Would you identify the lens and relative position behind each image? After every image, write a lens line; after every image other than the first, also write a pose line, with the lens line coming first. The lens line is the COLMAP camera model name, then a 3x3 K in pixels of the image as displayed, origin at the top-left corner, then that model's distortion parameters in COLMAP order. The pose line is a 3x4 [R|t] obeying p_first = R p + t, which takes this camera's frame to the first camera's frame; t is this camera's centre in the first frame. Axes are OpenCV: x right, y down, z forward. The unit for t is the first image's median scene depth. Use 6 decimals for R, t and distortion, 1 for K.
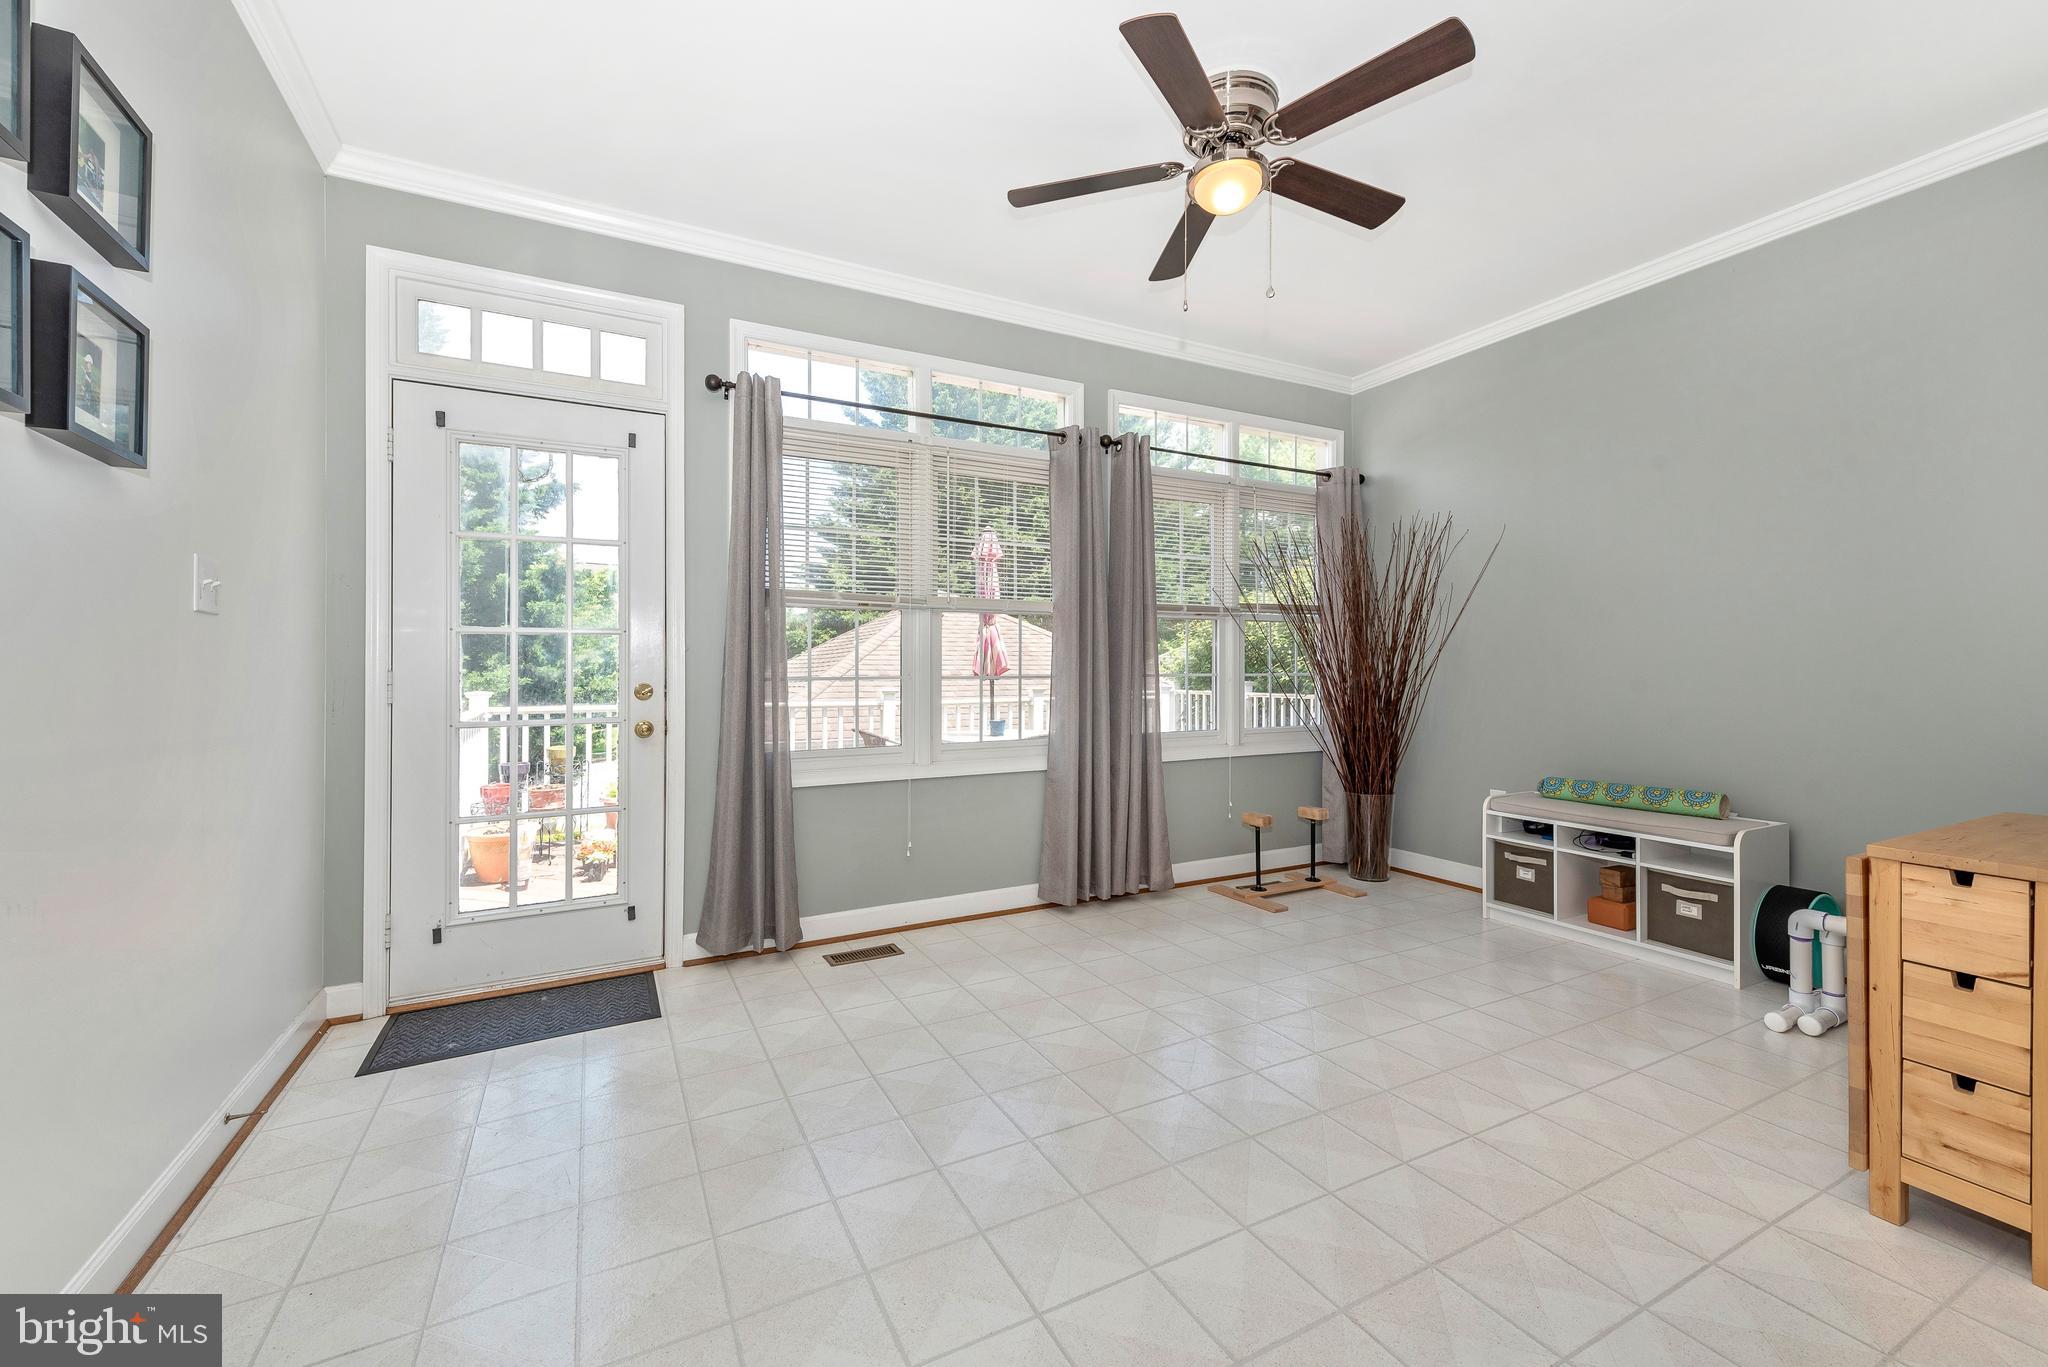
lens RADIAL K [[808.2, 0, 1029.2], [0, 808.2, 676.1], [0, 0, 1]] dist [0.012802, -0.003427]
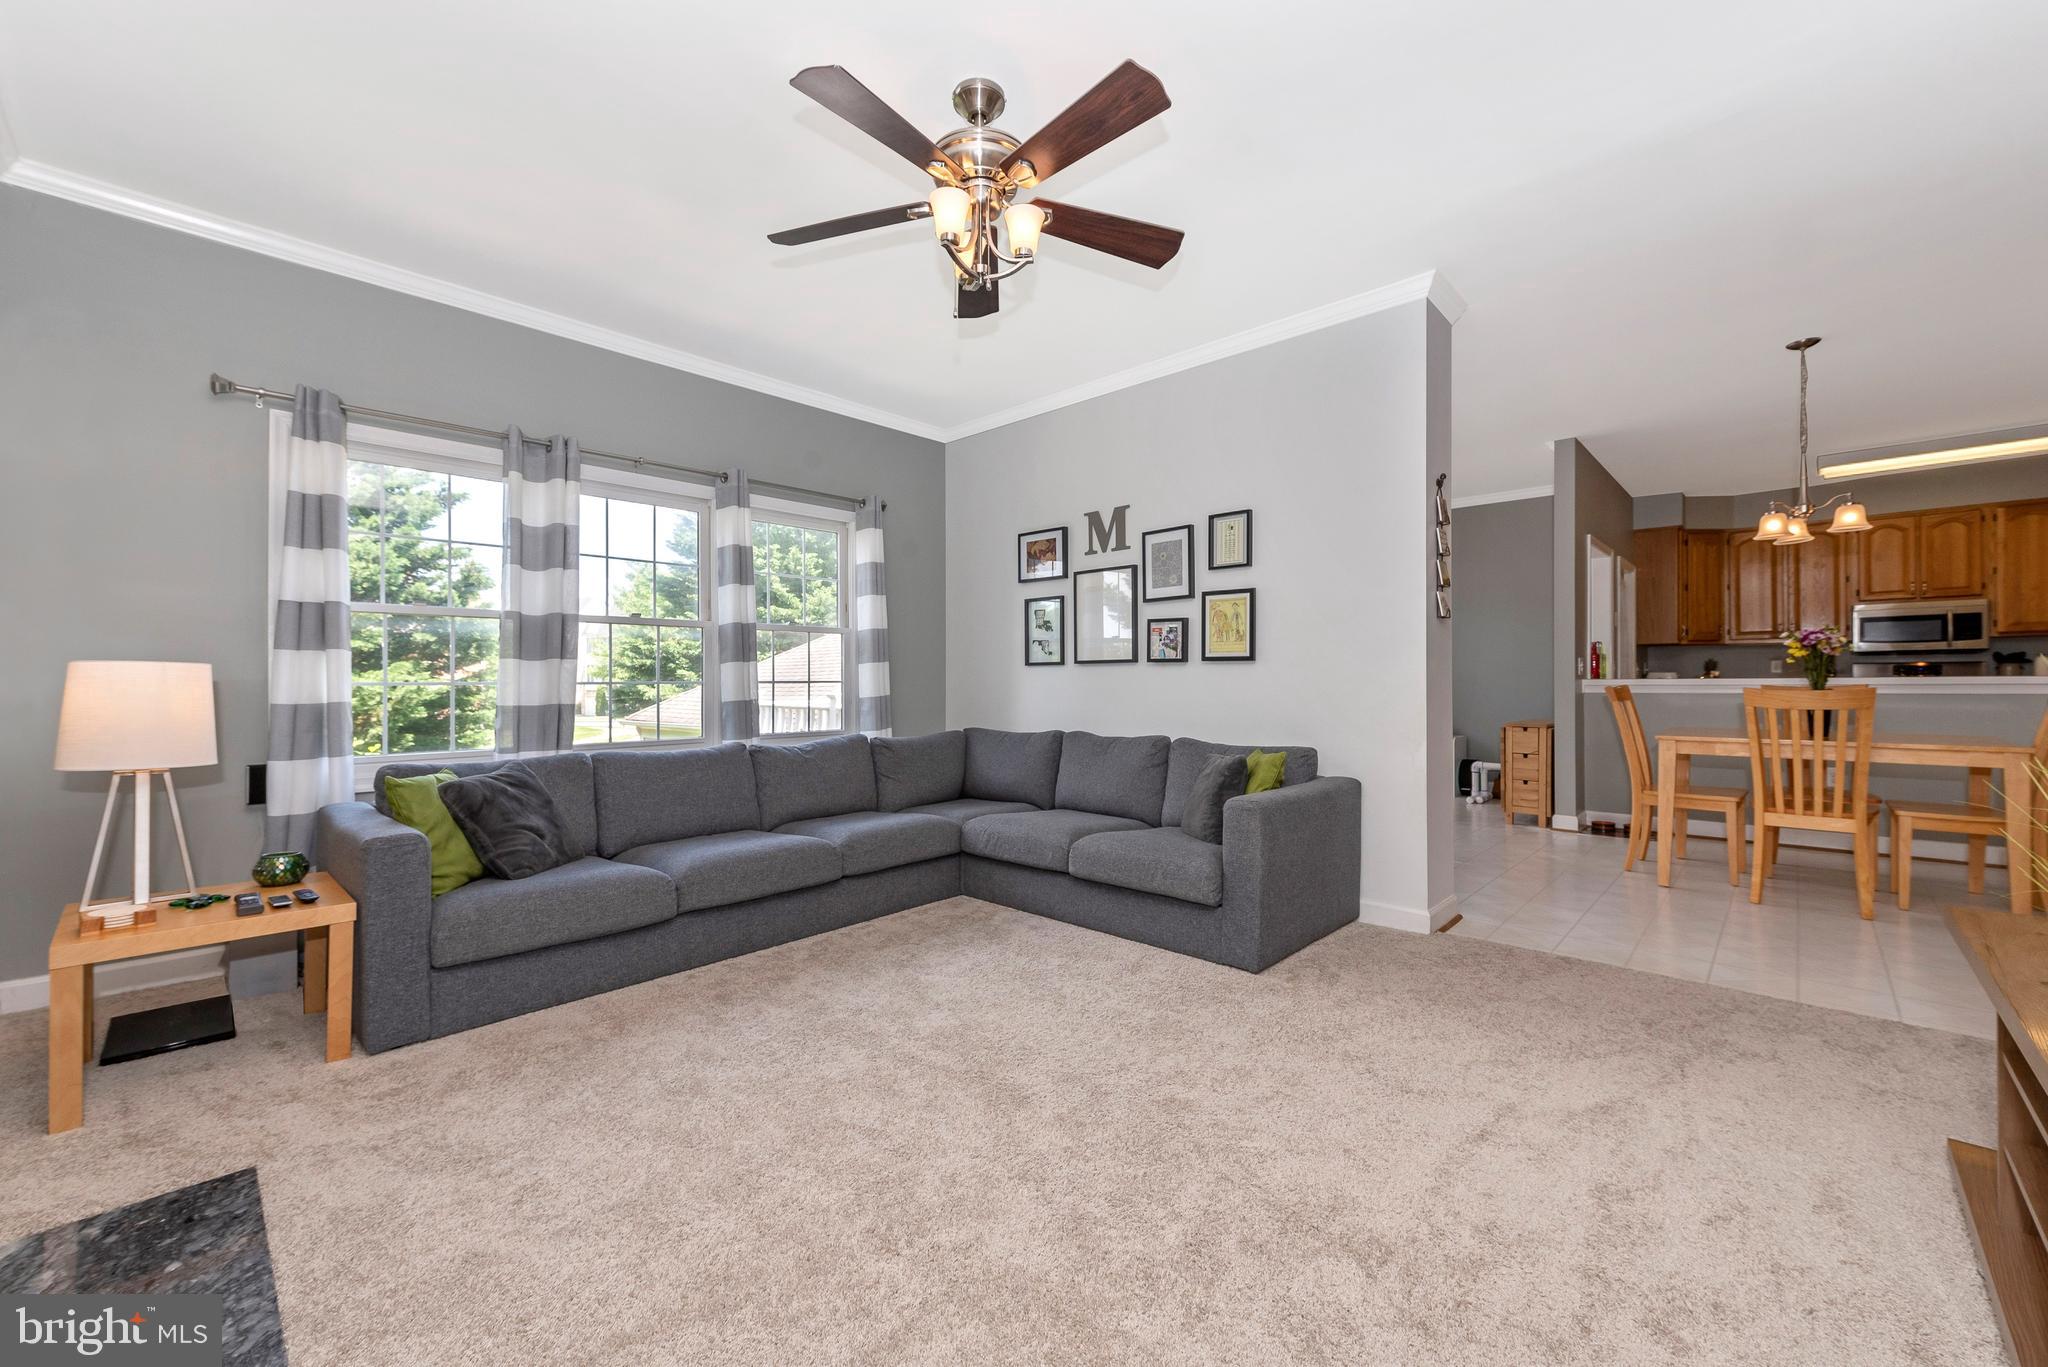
lens RADIAL K [[808.2, 0, 1036.9], [0, 808.2, 679.7], [0, 0, 1]] dist [0.012802, -0.003427]
pose [[0.940422, 0.002131, 0.340004, -0.917276], [-0.000347, 0.999986, -0.005309, 0.014961], [-0.340011, 0.004875, 0.940409, -0.716677]]
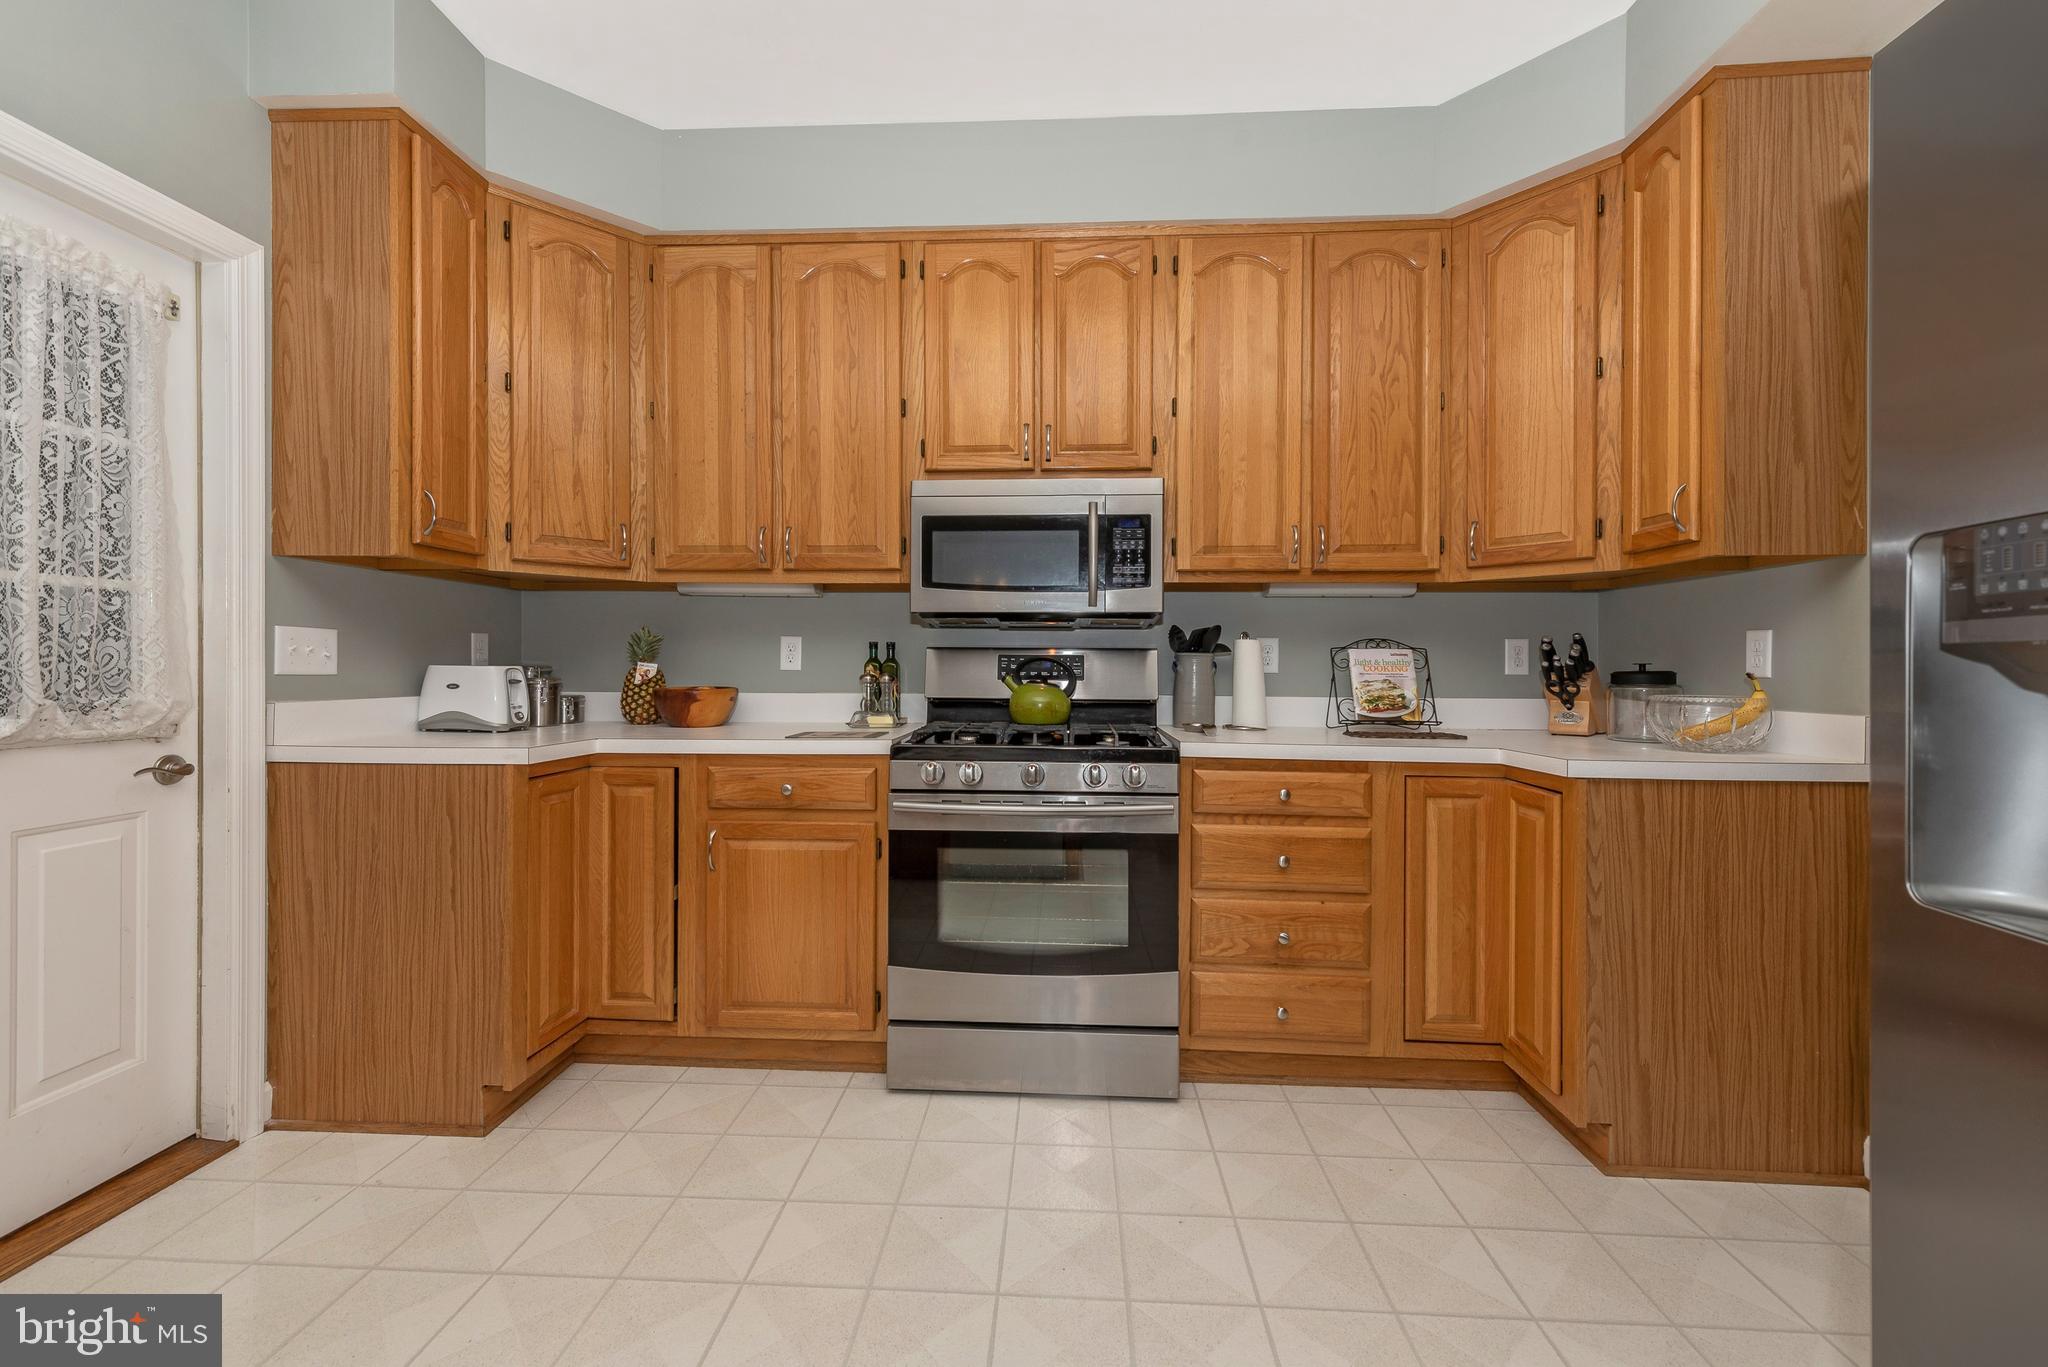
lens RADIAL K [[808.2, 0, 986.8], [0, 808.2, 652.8], [0, 0, 1]] dist [0.012802, -0.003427]
pose [[0.539131, 0.025780, 0.841827, 0.984177], [-0.005124, 0.999613, -0.027330, -0.008822], [-0.842206, 0.010421, 0.539054, 0.009650]]
